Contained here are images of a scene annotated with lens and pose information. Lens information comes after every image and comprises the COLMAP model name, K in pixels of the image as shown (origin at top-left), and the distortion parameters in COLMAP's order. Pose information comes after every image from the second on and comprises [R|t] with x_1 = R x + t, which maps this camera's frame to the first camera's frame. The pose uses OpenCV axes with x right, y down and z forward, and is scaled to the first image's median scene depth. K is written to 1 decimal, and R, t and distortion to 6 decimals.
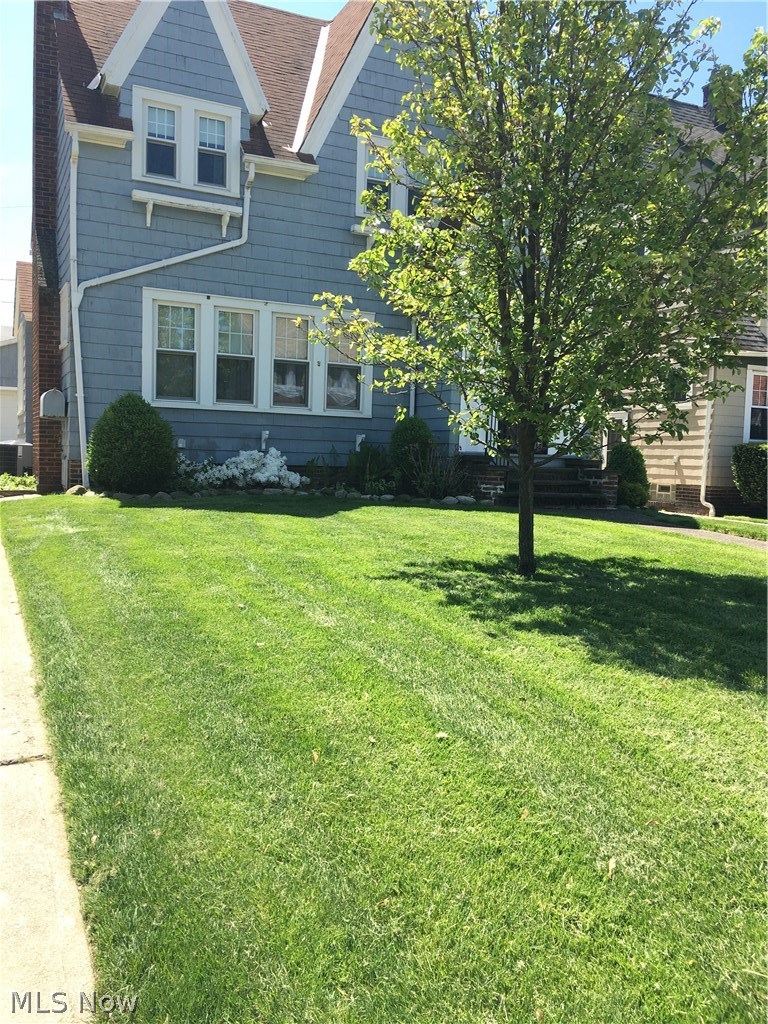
lens RADIAL K [[1019.1, 0, 386.6], [0, 1019.1, 512.3], [0, 0, 1]] dist [0.052111, 0.000000]
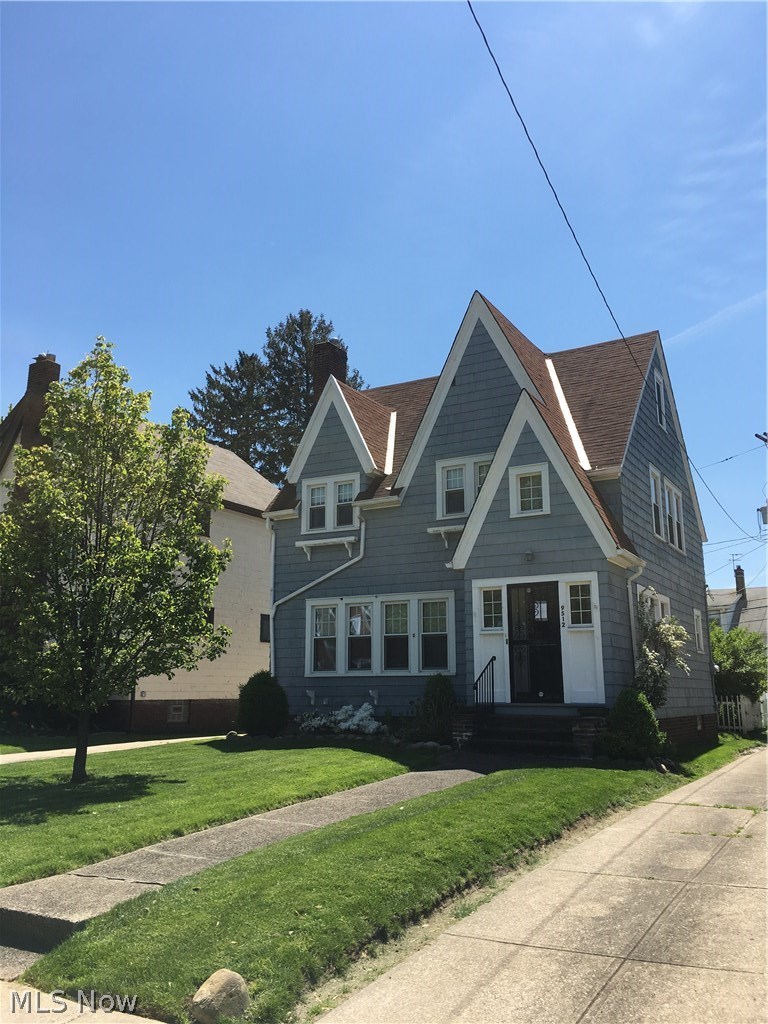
lens RADIAL K [[862.7, 0, 380.6], [0, 862.7, 512.8], [0, 0, 1]] dist [0.078236, -0.049528]
pose [[0.530185, -0.208078, -0.821953, 0.895070], [-0.039003, 0.962408, -0.268792, 0.001392], [0.846984, 0.174568, 0.502139, 0.402575]]
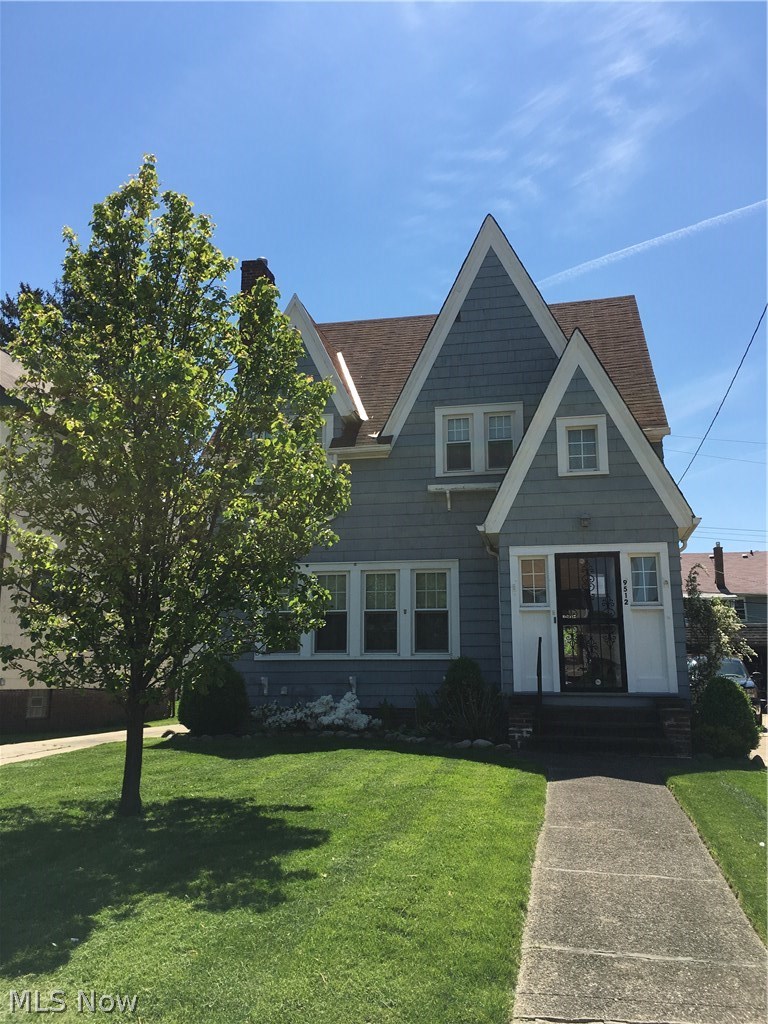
lens RADIAL K [[862.7, 0, 381.4], [0, 862.7, 509.3], [0, 0, 1]] dist [0.078236, -0.049528]
pose [[0.765493, -0.158986, -0.623493, 0.533315], [-0.018305, 0.963221, -0.268087, -0.003644], [0.643183, 0.216632, 0.734429, 0.295687]]
